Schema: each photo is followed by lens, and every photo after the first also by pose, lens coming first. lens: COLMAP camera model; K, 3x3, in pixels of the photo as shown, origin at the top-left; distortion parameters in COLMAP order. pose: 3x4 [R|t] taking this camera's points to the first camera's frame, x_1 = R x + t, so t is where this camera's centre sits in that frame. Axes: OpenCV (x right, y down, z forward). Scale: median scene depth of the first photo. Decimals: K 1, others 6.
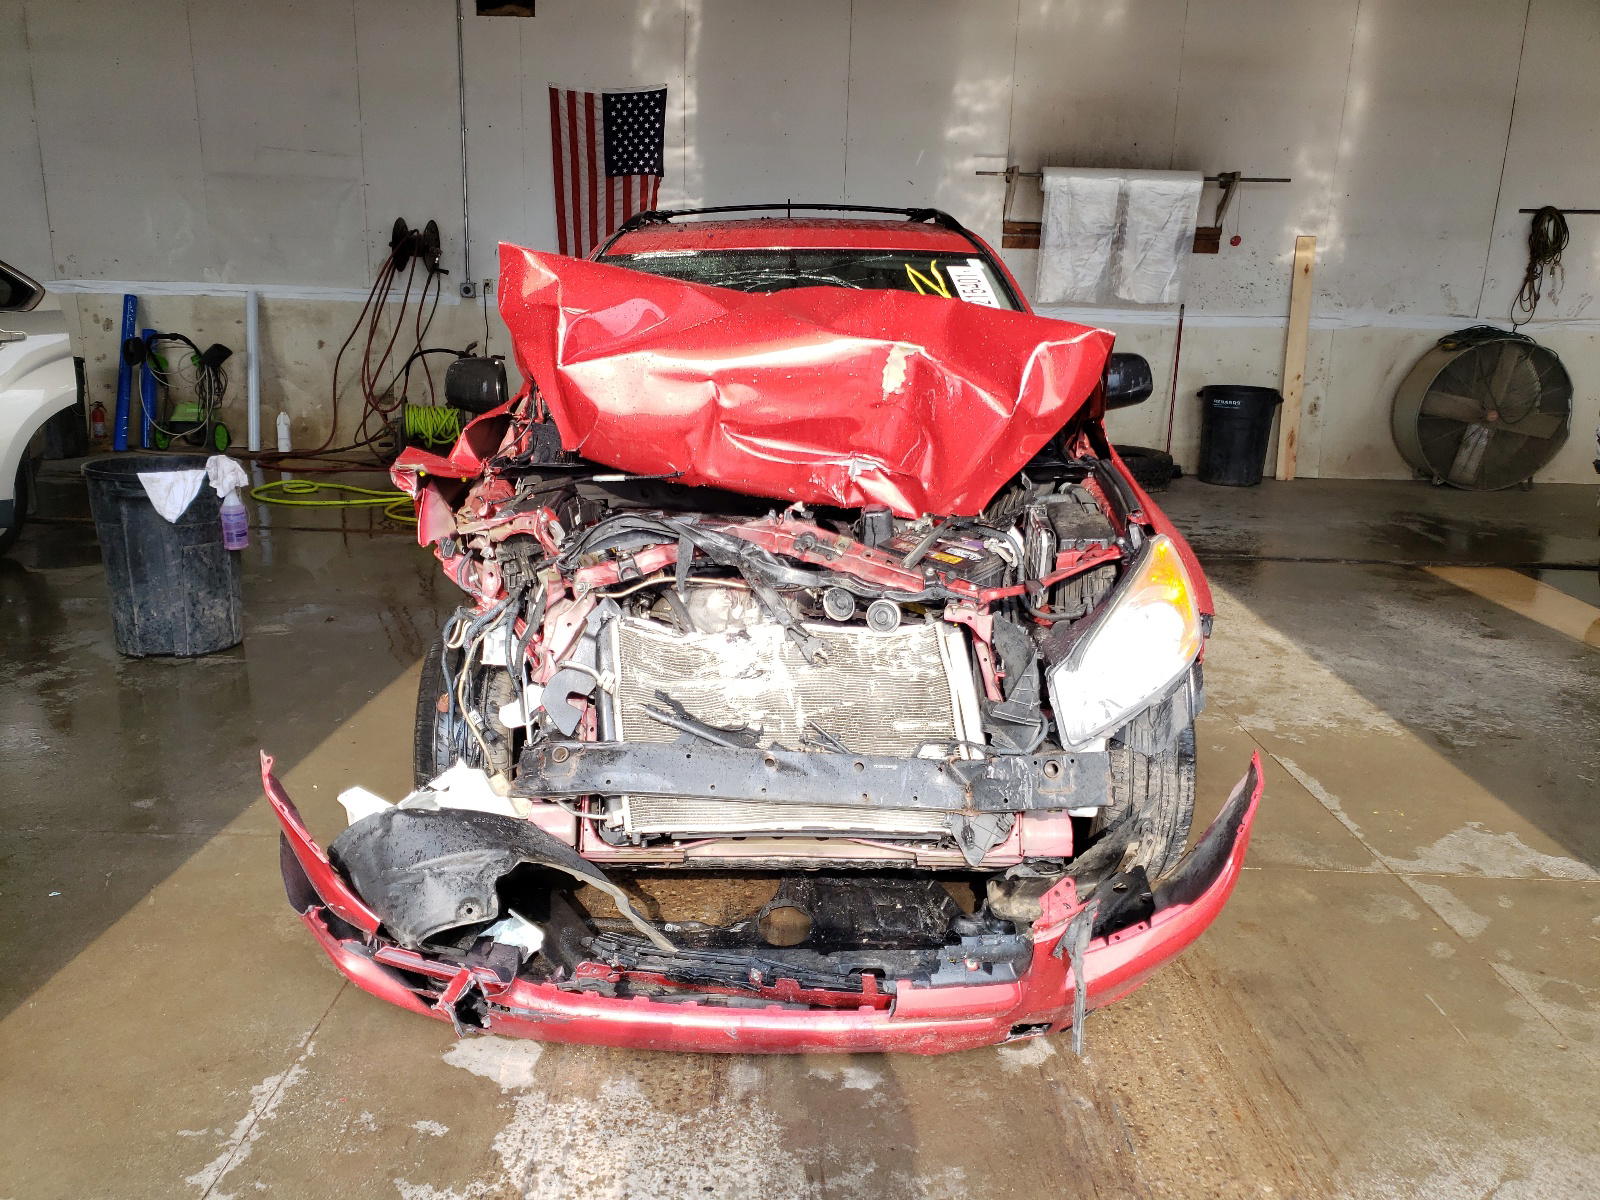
lens RADIAL K [[1215.6, 0, 798.8], [0, 1215.6, 594.5], [0, 0, 1]] dist [0.007305, 0.006479]
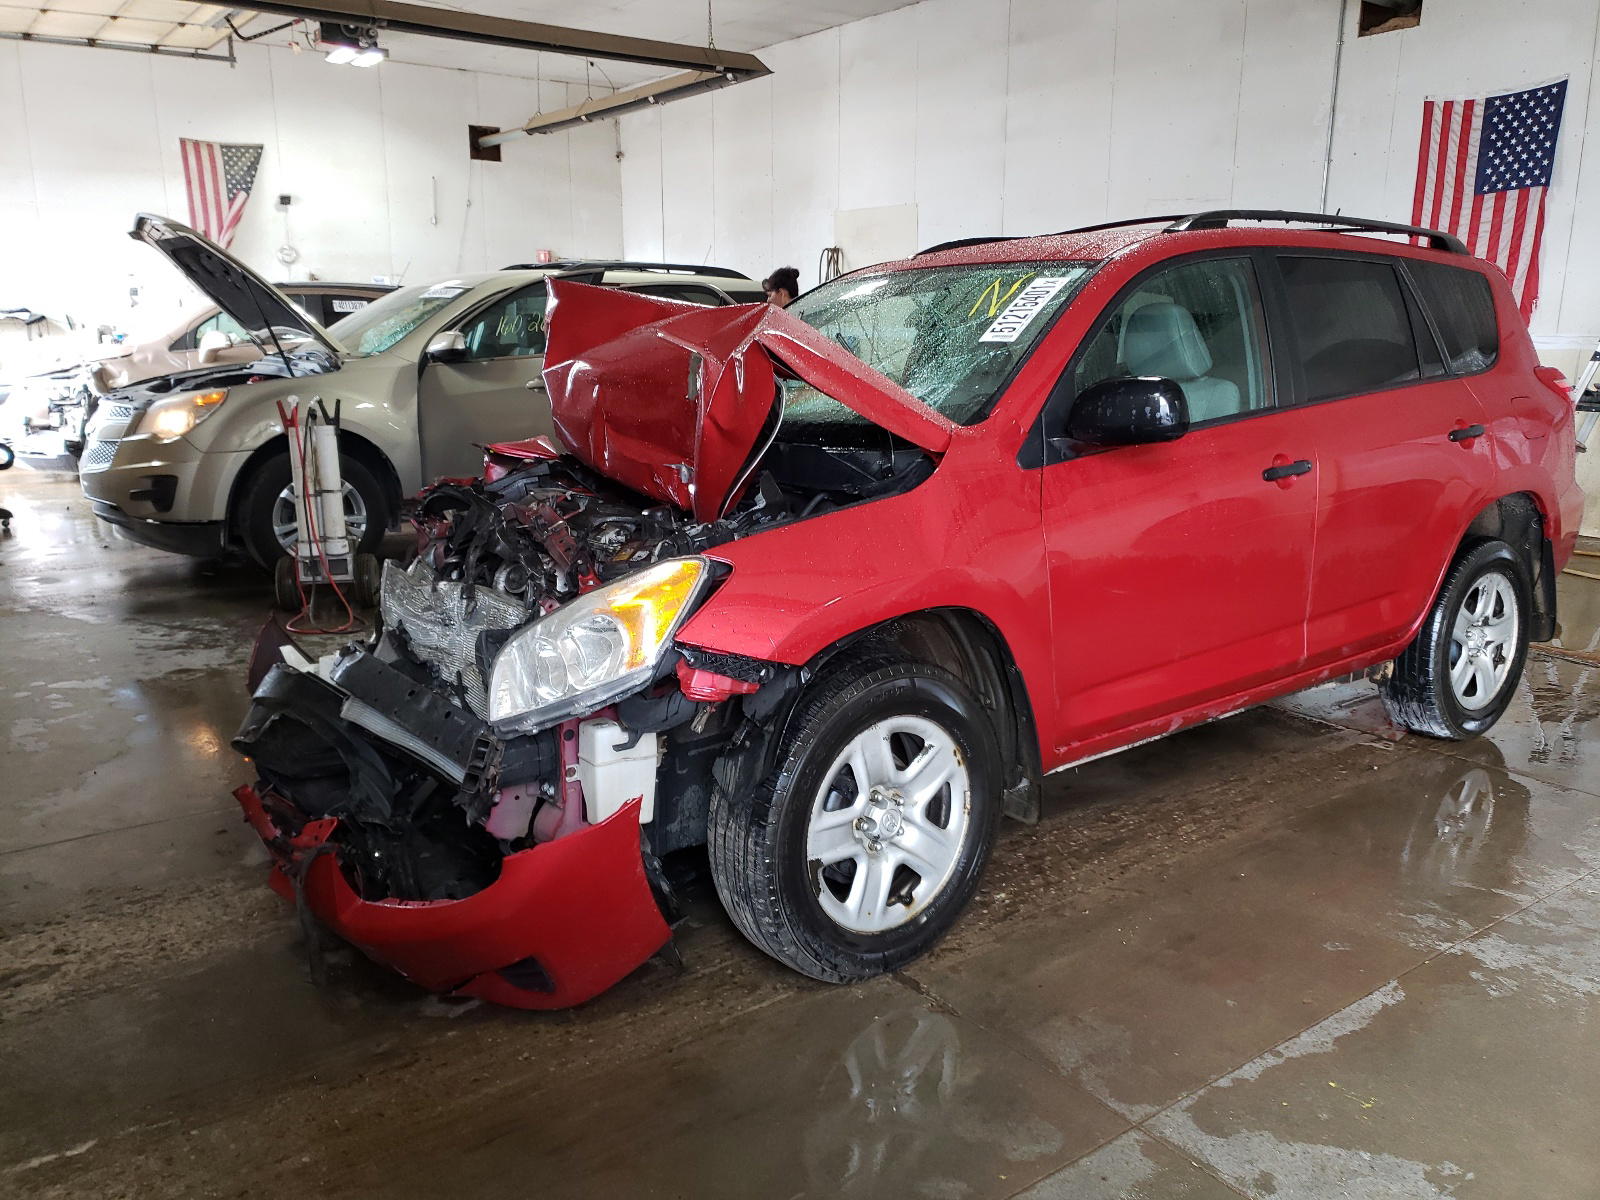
lens RADIAL K [[1215.6, 0, 799.4], [0, 1215.6, 605.5], [0, 0, 1]] dist [0.007305, 0.006479]
pose [[0.571850, 0.176217, -0.801209, 0.311502], [-0.212721, 0.975103, 0.062637, -0.015862], [0.792299, 0.134614, 0.595098, 0.156386]]
